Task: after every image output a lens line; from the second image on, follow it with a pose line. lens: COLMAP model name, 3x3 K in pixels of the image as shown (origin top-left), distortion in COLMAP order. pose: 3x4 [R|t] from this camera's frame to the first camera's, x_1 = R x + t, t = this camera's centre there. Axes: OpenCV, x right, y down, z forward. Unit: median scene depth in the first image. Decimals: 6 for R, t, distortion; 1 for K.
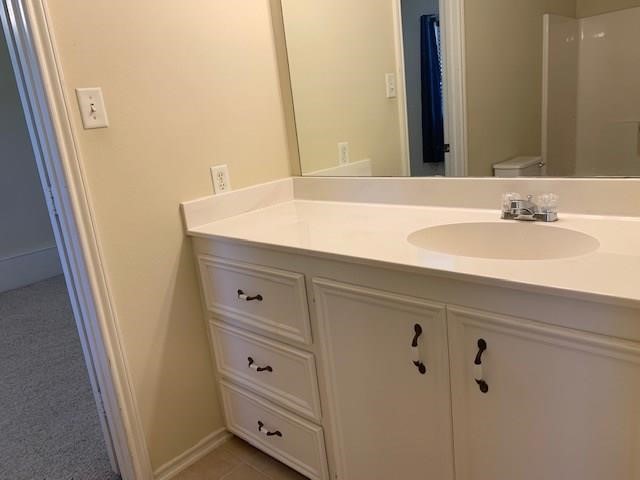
lens RADIAL K [[488.8, 0, 316.9], [0, 488.8, 235.6], [0, 0, 1]] dist [0.062161, -0.074584]
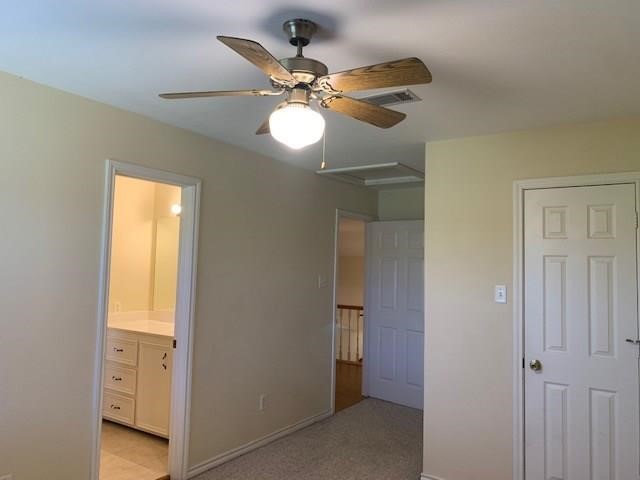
lens RADIAL K [[488.8, 0, 316.9], [0, 488.8, 235.6], [0, 0, 1]] dist [0.062161, -0.074584]
pose [[0.977577, 0.143877, 0.153761, 0.467406], [-0.090071, 0.945713, -0.312272, 0.301472], [-0.190342, 0.291420, 0.937467, -2.156981]]
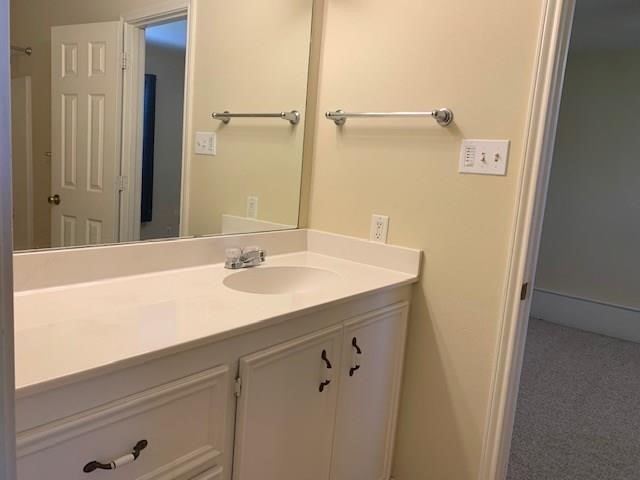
lens RADIAL K [[488.8, 0, 316.9], [0, 488.8, 235.6], [0, 0, 1]] dist [0.062161, -0.074584]
pose [[-0.090600, -0.038422, 0.995146, -0.782967], [0.174248, 0.983230, 0.053826, -0.134618], [-0.980525, 0.178278, -0.082385, 0.826416]]
